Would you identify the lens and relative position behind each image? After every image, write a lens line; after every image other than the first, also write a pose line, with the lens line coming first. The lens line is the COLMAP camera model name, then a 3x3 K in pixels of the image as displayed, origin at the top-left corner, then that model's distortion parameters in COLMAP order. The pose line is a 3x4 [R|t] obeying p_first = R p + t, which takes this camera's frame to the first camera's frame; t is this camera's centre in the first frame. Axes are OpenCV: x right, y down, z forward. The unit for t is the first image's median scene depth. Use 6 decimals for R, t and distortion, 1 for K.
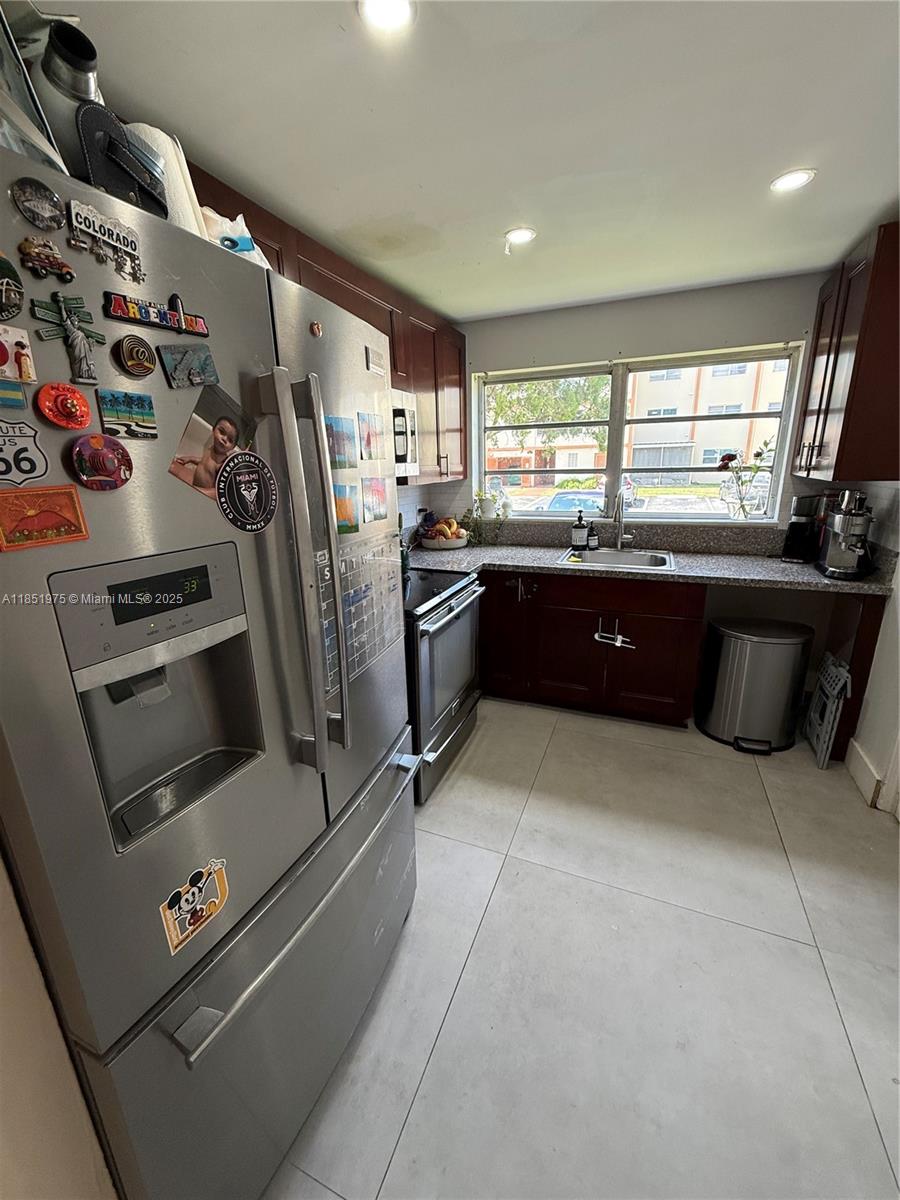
lens RADIAL K [[478.2, 0, 446.9], [0, 478.2, 596.2], [0, 0, 1]] dist [-0.000395, 0.000119]
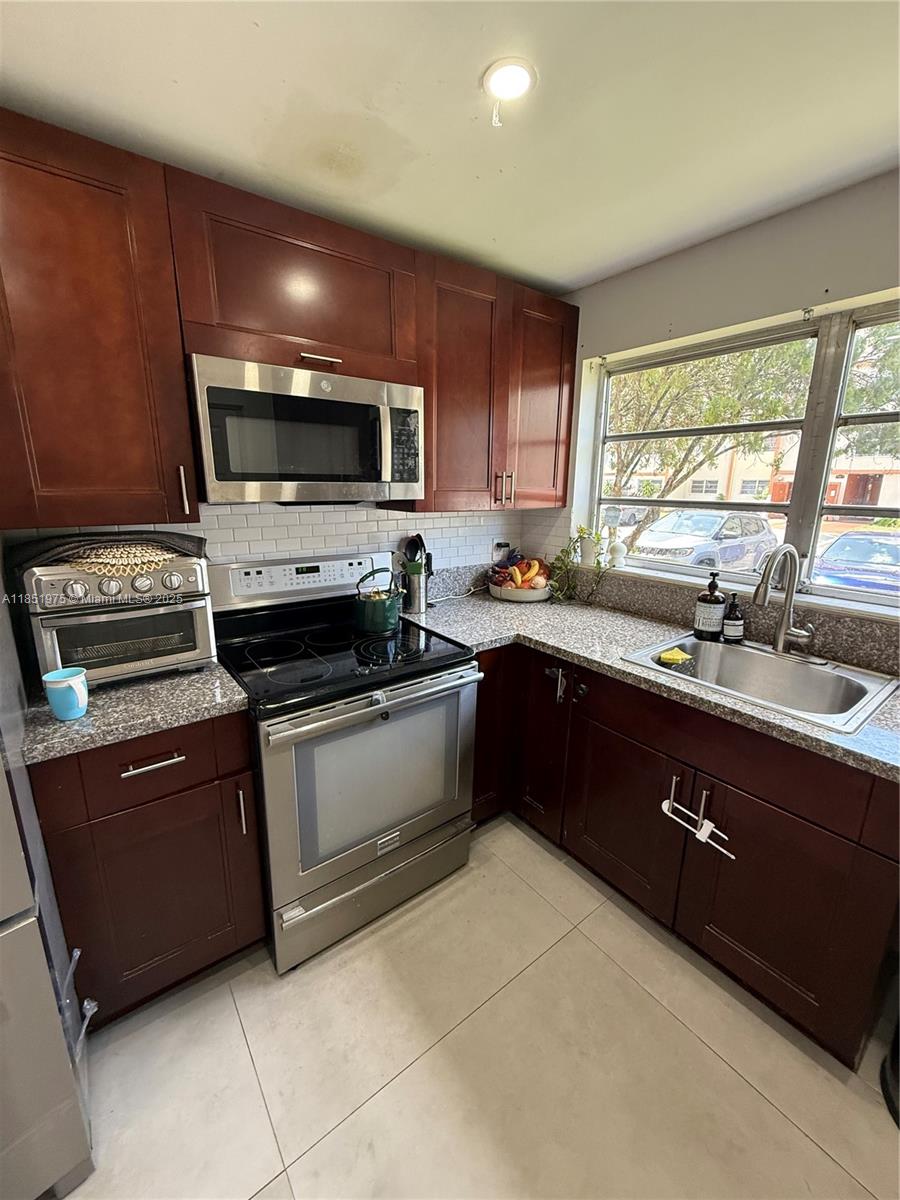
lens RADIAL K [[478.2, 0, 446.9], [0, 478.2, 596.2], [0, 0, 1]] dist [-0.000395, 0.000119]
pose [[0.863773, 0.148070, -0.481634, 0.280920], [-0.165541, 0.986183, 0.006298, -0.099683], [0.475911, 0.074290, 0.876350, 0.330177]]
